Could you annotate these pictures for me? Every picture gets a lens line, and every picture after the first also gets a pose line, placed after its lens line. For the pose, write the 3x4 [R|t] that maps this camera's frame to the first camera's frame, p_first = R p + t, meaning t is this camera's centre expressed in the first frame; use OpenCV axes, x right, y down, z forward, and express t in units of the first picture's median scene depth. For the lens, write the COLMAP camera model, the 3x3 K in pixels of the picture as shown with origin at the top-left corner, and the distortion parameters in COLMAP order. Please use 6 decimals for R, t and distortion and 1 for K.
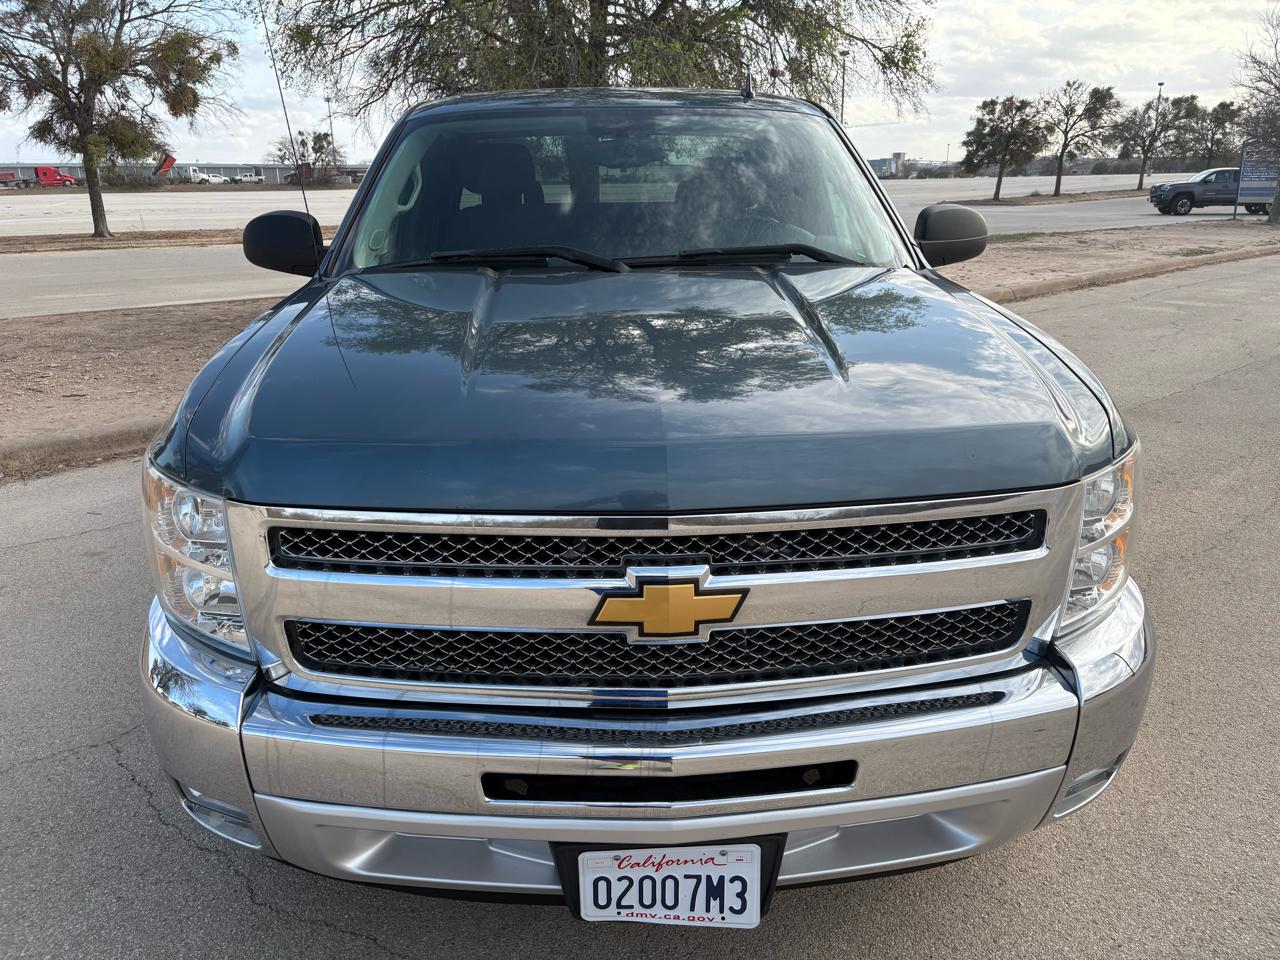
lens RADIAL K [[996.1, 0, 669.8], [0, 996.1, 479.1], [0, 0, 1]] dist [-0.007834, -0.010287]
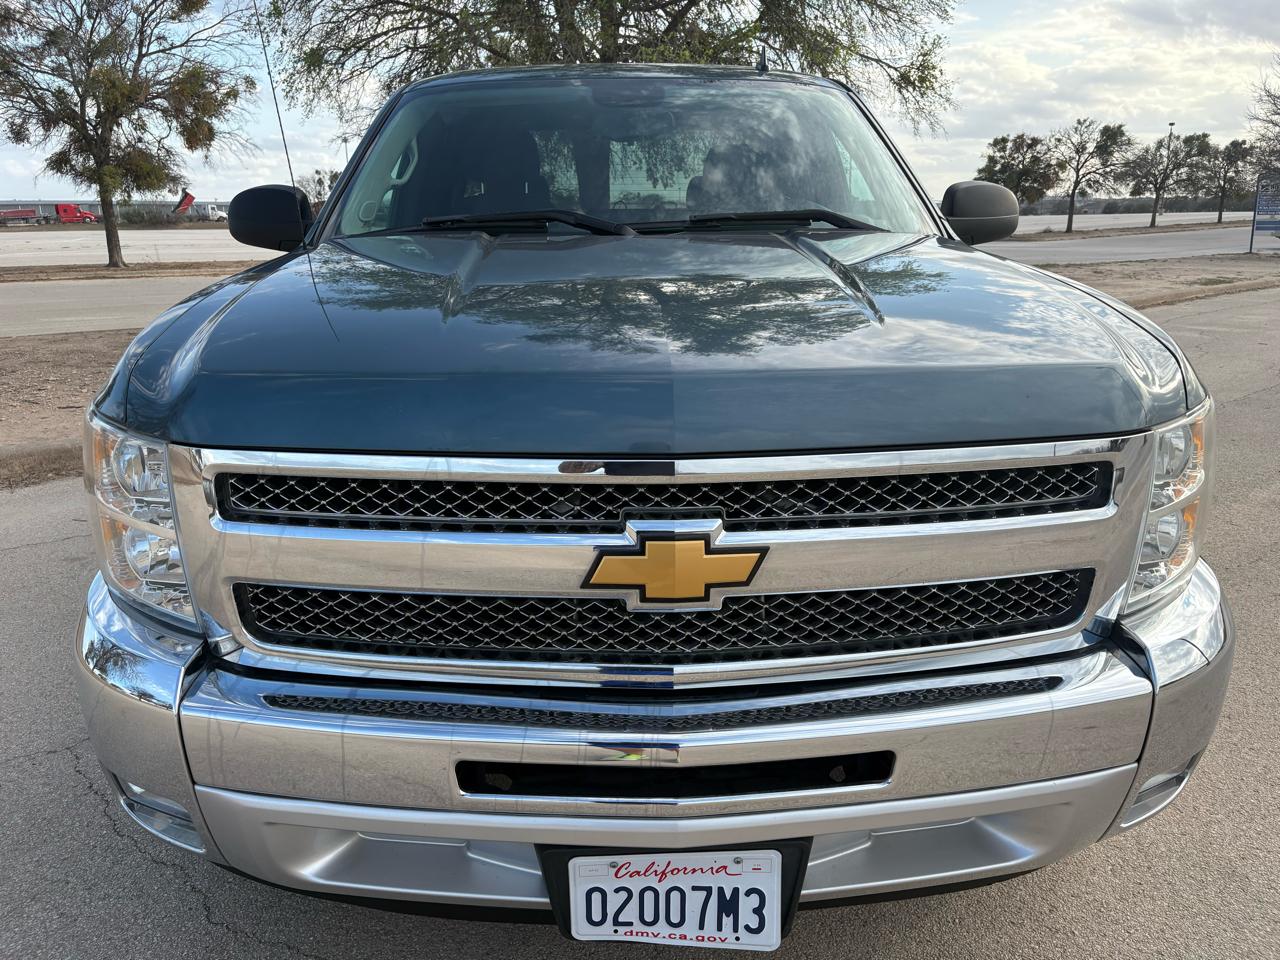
lens RADIAL K [[998.2, 0, 663.6], [0, 998.2, 478.1], [0, 0, 1]] dist [0.001299, -0.018711]
pose [[0.999851, 0.003682, -0.016837, 0.002701], [-0.004304, 0.999305, -0.037038, 0.068413], [0.016689, 0.037105, 0.999172, 0.111059]]
